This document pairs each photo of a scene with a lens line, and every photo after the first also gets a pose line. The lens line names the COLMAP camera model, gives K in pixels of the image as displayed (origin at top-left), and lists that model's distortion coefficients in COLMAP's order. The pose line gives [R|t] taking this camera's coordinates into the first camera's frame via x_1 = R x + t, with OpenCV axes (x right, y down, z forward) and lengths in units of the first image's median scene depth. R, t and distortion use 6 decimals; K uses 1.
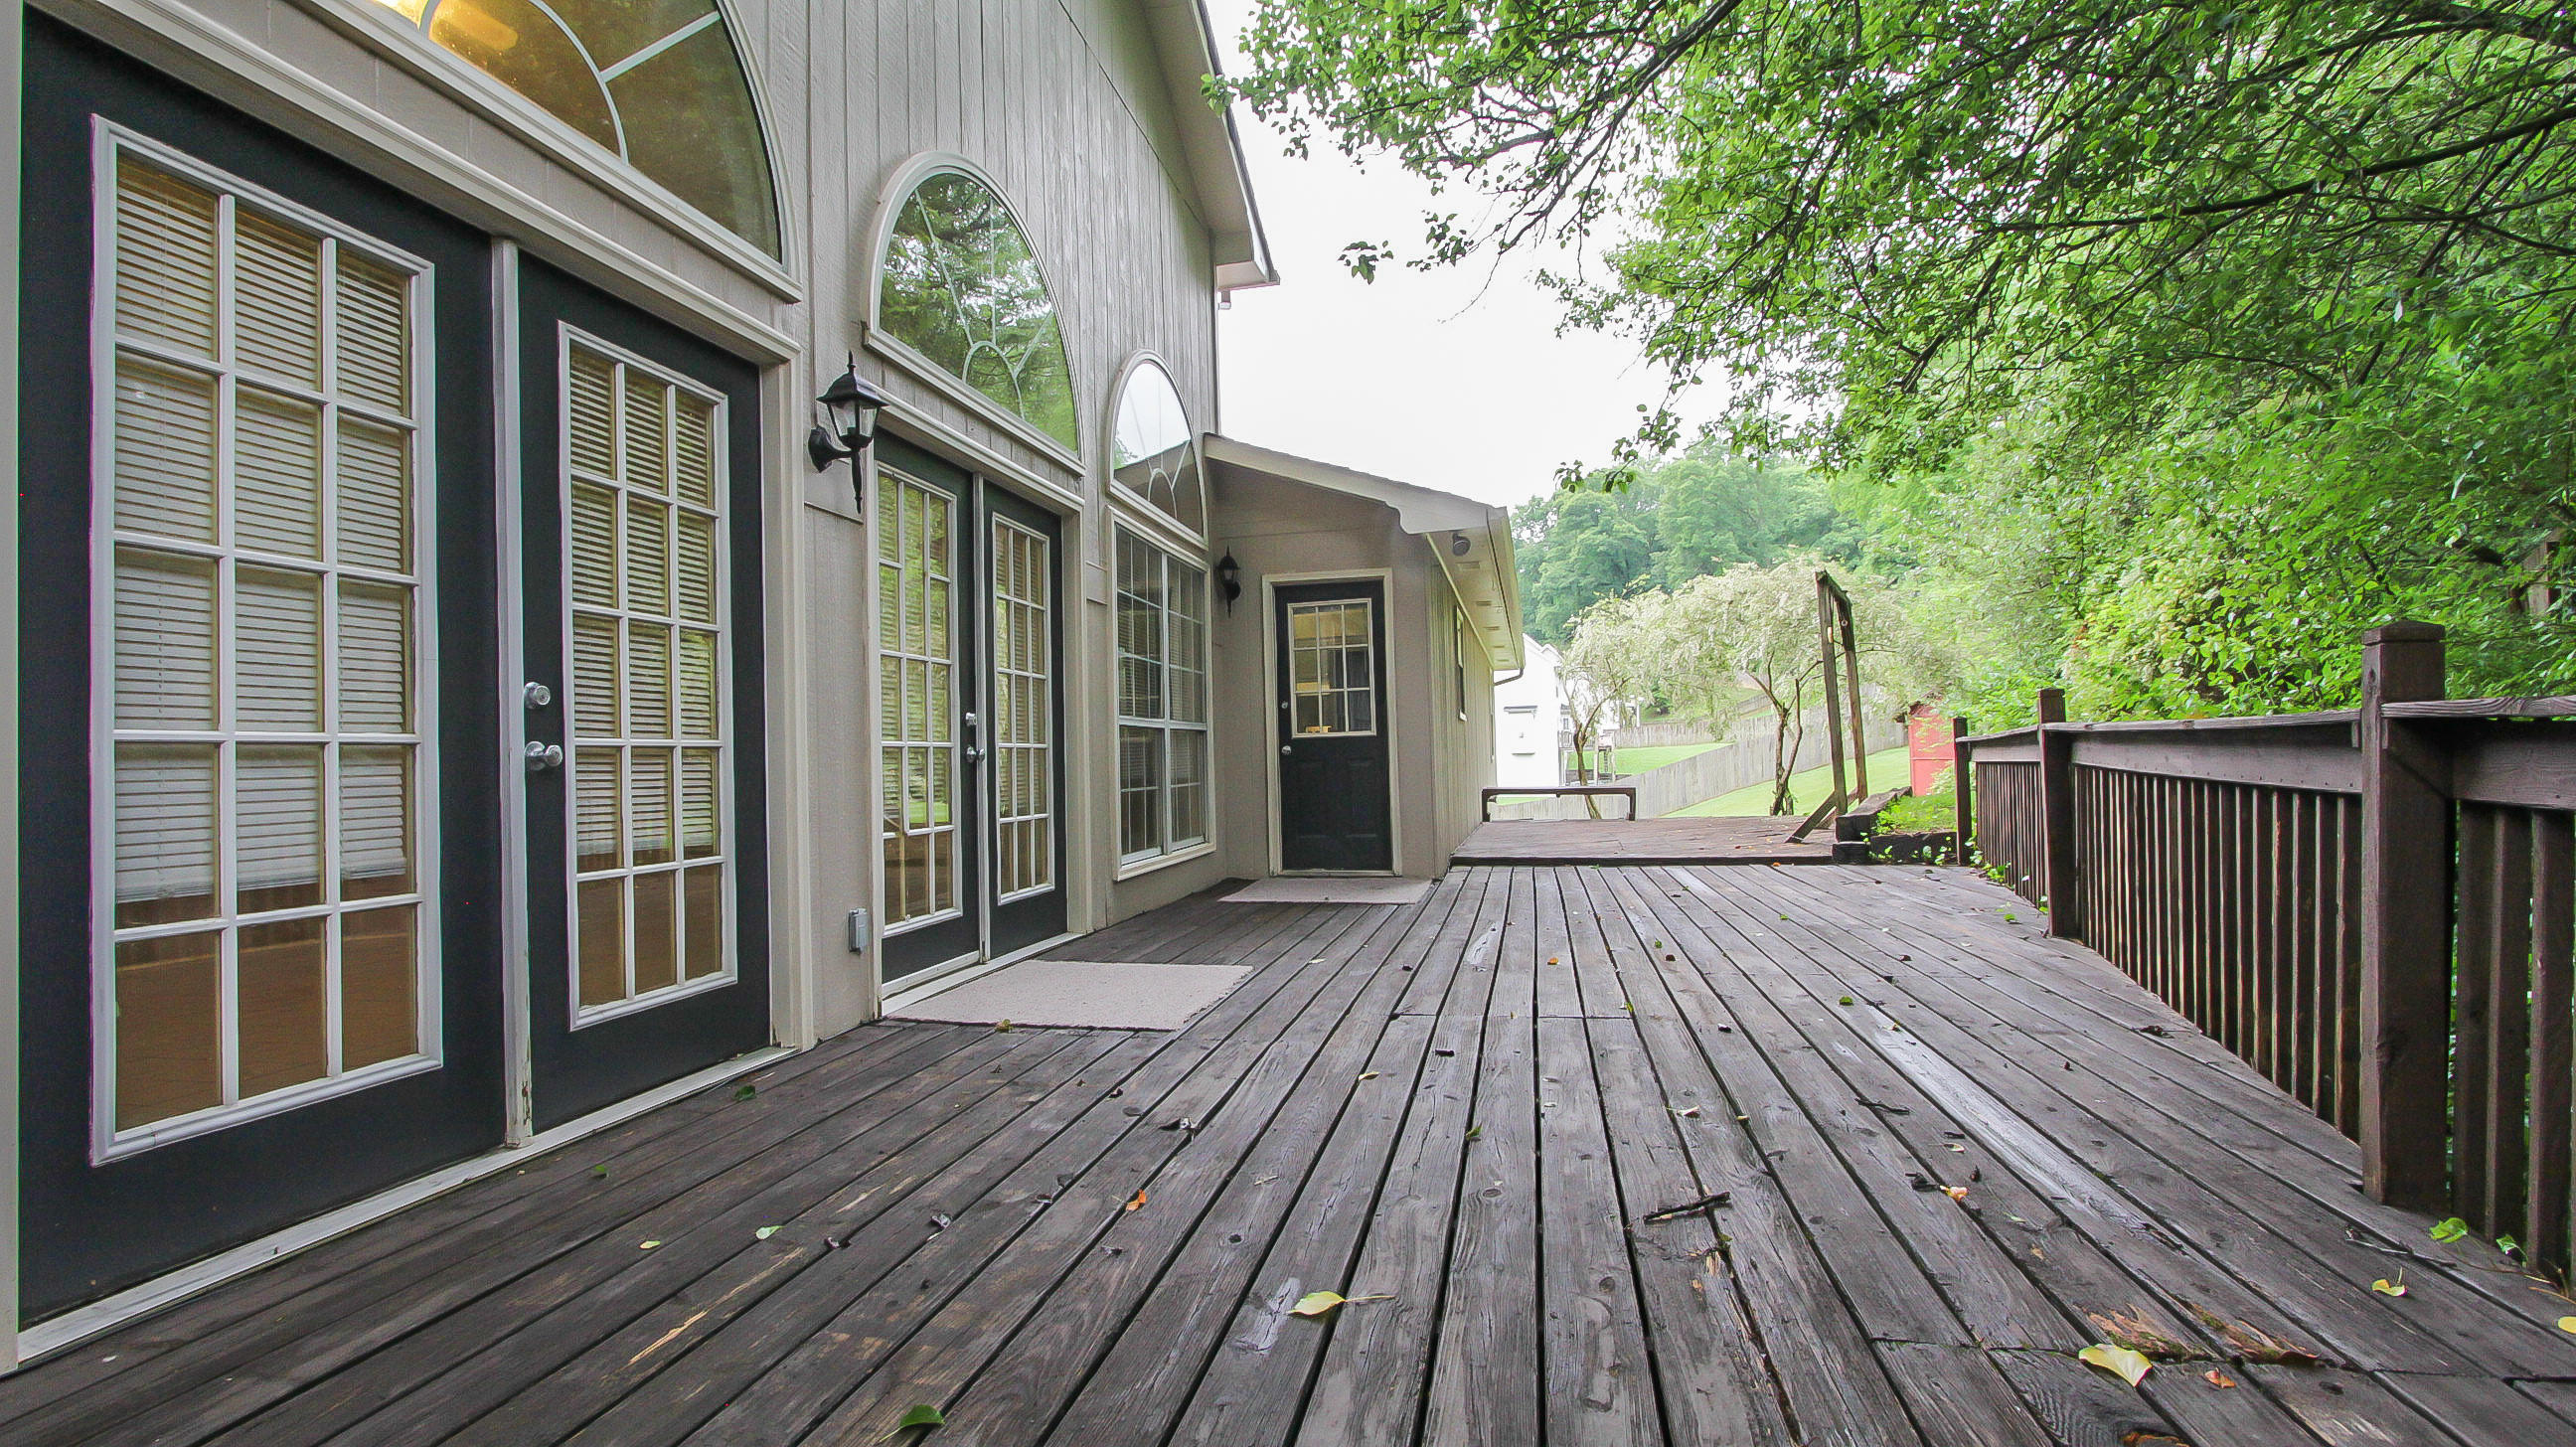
lens RADIAL K [[1193.4, 0, 1261.5], [0, 1193.4, 732.5], [0, 0, 1]] dist [-0.011666, -0.000231]
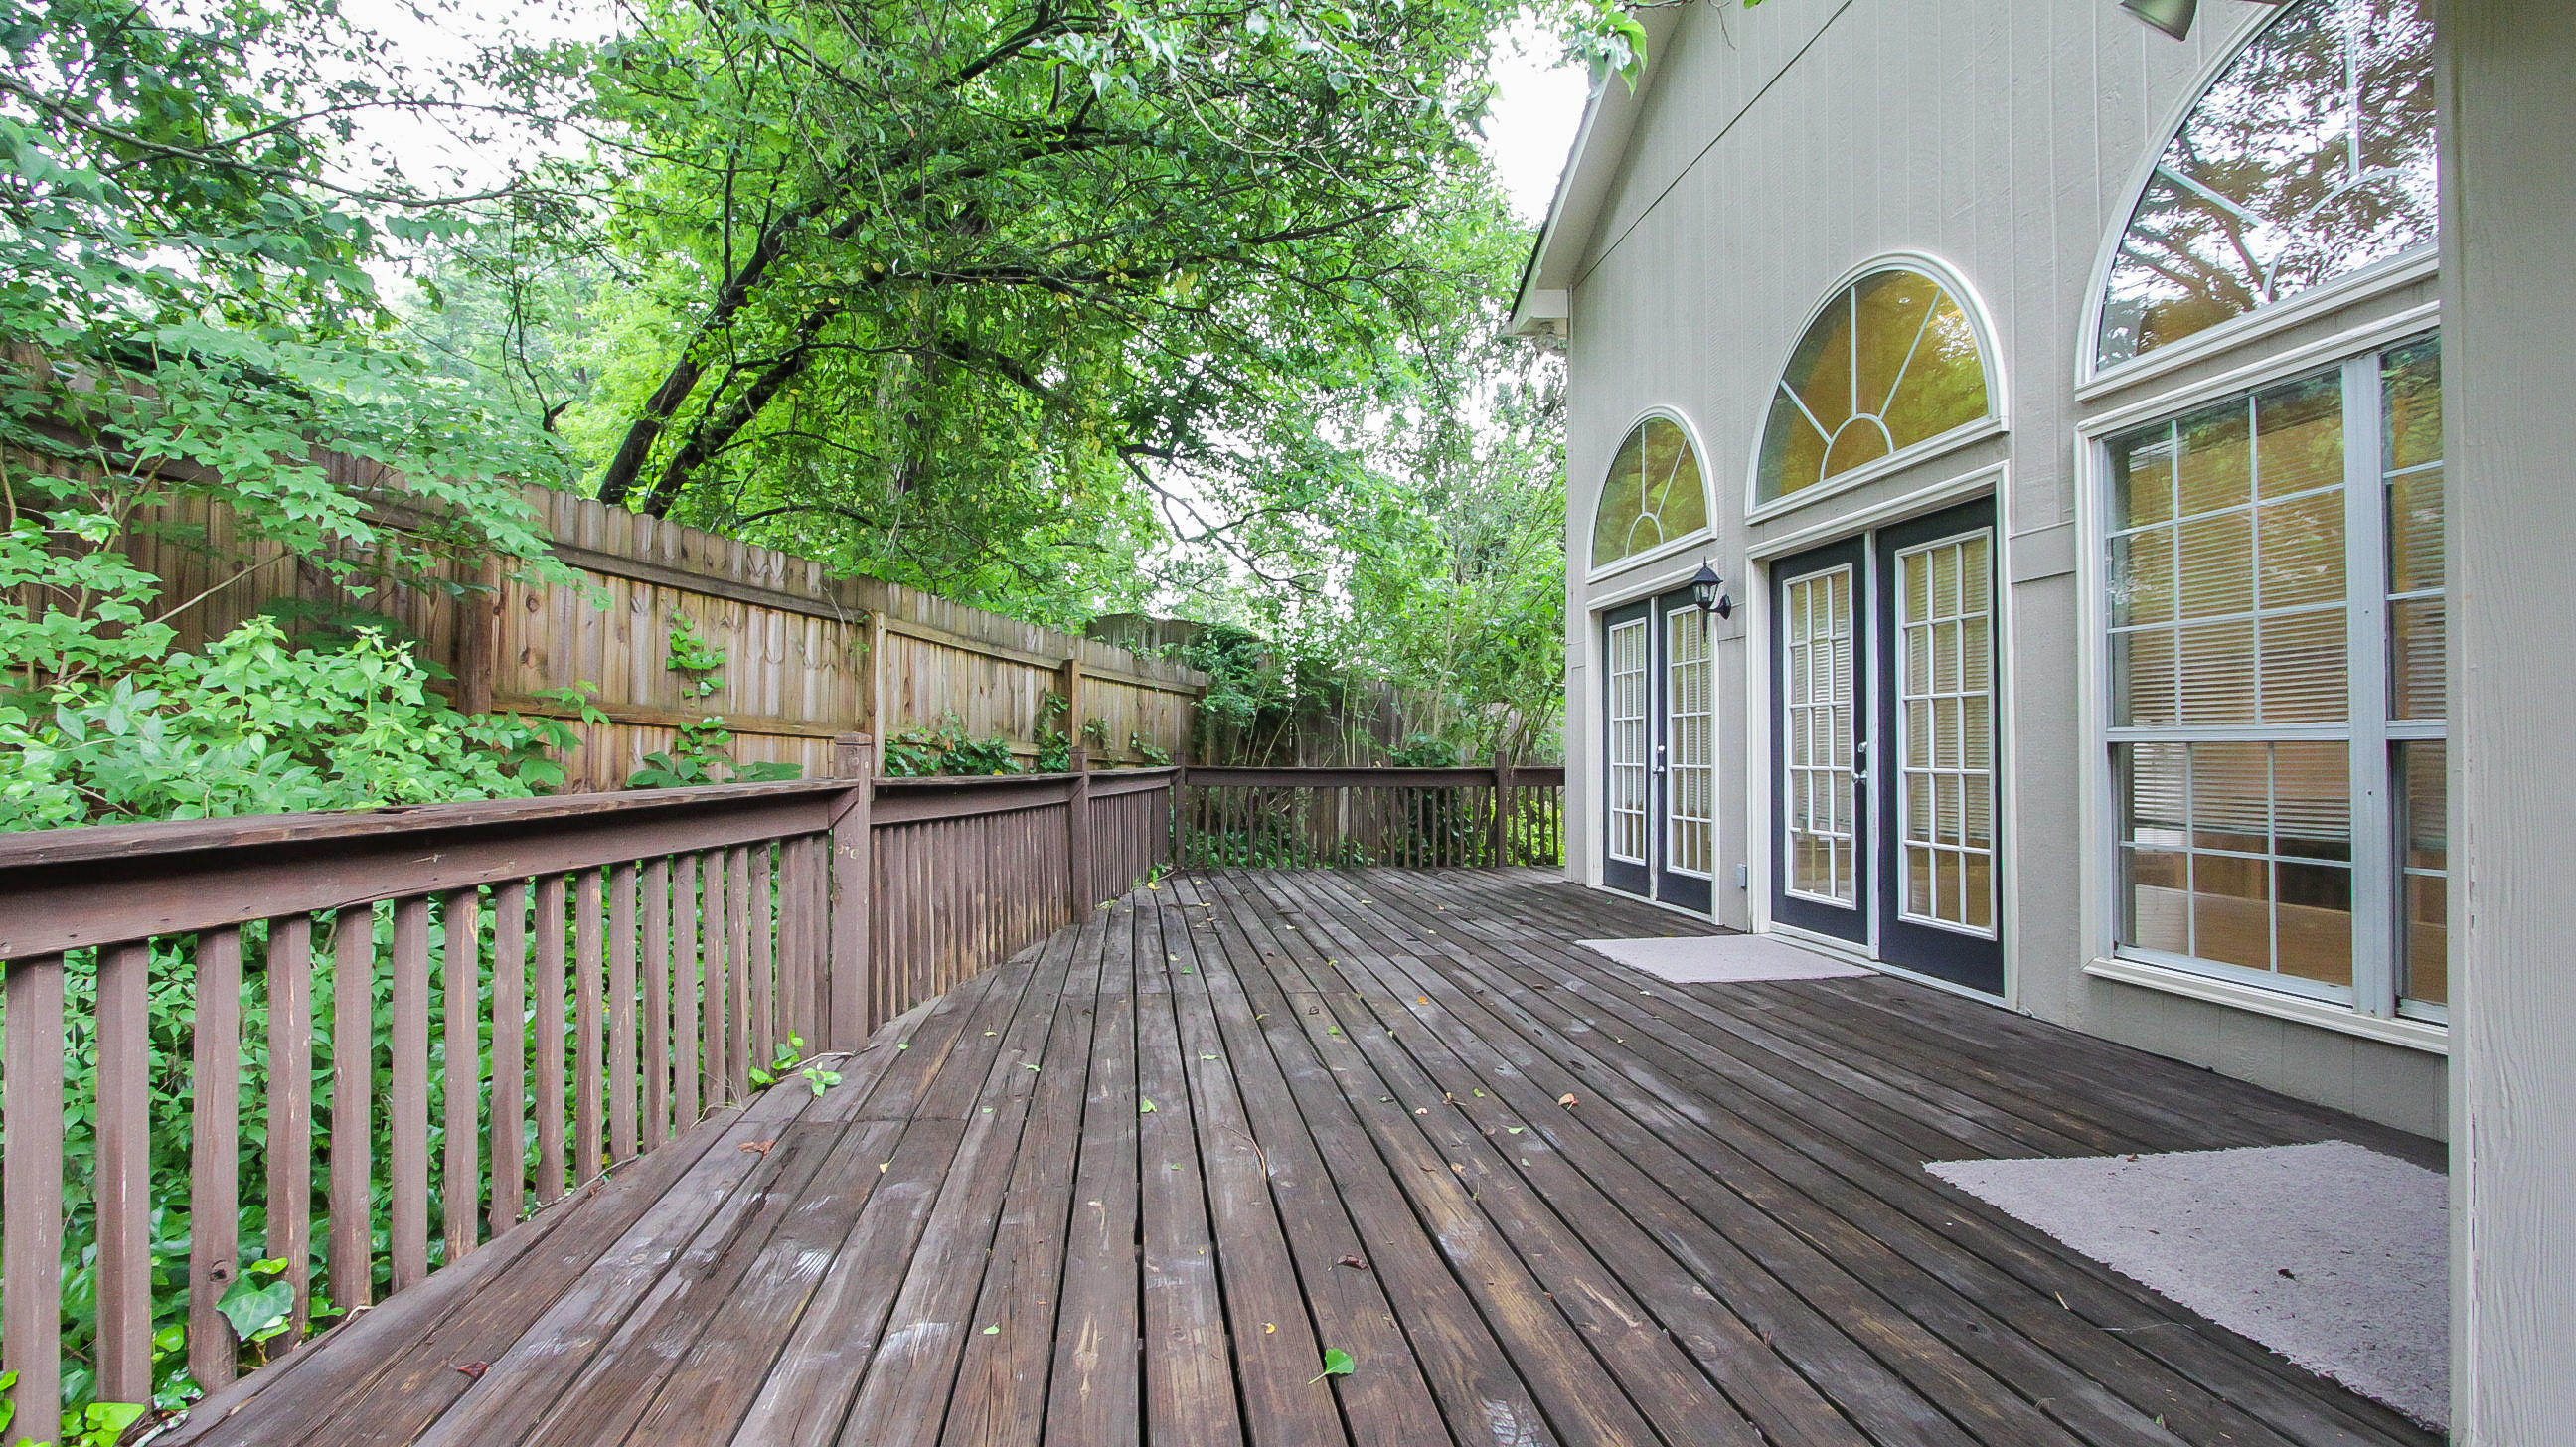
lens RADIAL K [[1193.4, 0, 1261.5], [0, 1193.4, 732.5], [0, 0, 1]] dist [-0.011666, -0.000231]
pose [[-0.943276, 0.021078, -0.331340, 0.703554], [0.023851, 0.999706, -0.004302, -0.047282], [0.331152, -0.011961, -0.943502, 1.701931]]
